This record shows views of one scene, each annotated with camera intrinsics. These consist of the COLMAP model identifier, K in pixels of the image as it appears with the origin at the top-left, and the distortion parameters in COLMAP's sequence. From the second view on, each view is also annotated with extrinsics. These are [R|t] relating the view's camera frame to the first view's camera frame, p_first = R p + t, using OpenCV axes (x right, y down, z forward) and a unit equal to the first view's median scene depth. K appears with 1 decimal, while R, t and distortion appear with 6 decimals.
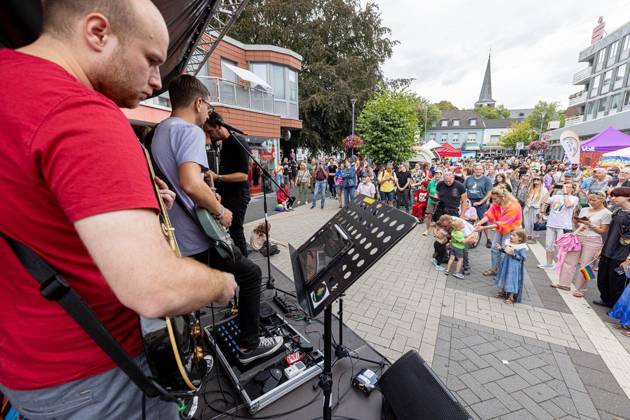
lens RADIAL K [[269.2, 0, 315.0], [0, 269.2, 210.0], [0, 0, 1]] dist [-0.000304, -0.000205]
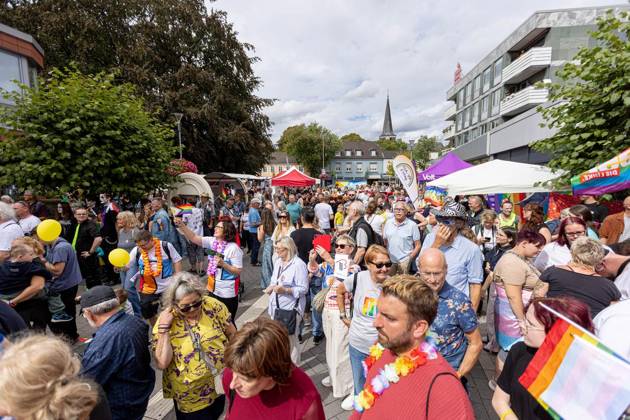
lens RADIAL K [[269.2, 0, 315.0], [0, 269.2, 210.0], [0, 0, 1]] dist [-0.000304, -0.000205]
pose [[0.970392, -0.030641, 0.239583, 0.171355], [0.055441, 0.993693, -0.097467, -0.025385], [-0.235086, 0.107864, 0.965971, 0.105915]]
